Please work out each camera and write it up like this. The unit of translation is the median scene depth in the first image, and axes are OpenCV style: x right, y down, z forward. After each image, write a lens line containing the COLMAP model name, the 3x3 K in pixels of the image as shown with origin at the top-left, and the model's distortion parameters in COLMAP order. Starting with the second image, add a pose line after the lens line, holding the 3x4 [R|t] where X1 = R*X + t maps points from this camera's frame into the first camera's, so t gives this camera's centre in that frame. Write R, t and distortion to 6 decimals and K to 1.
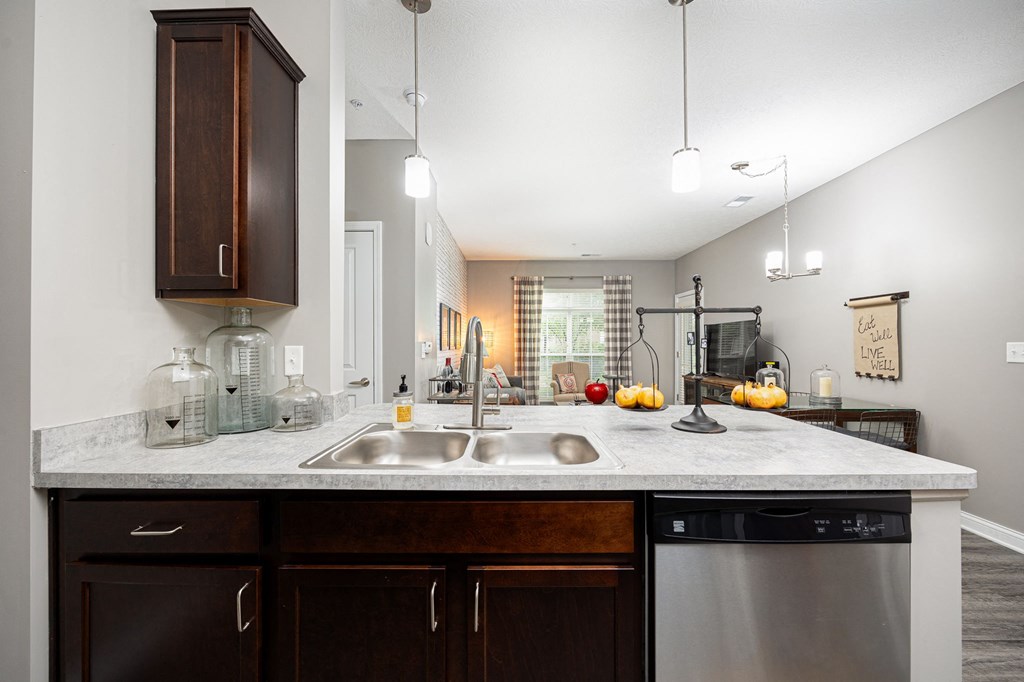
lens RADIAL K [[406.3, 0, 508.4], [0, 406.3, 345.3], [0, 0, 1]] dist [-0.006479, -0.000089]
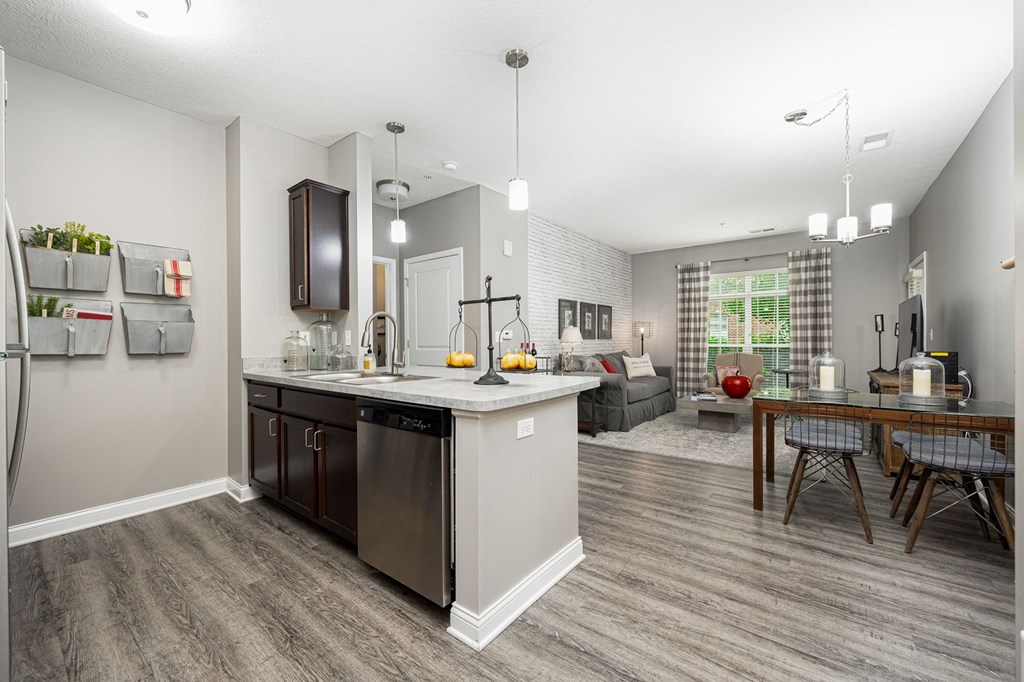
lens RADIAL K [[406.3, 0, 505.5], [0, 406.3, 340.9], [0, 0, 1]] dist [-0.006479, -0.000089]
pose [[0.786687, -0.001334, -0.617351, 0.368273], [0.001641, 0.999999, -0.000070, 0.015097], [0.617350, -0.000958, 0.786688, -0.023521]]
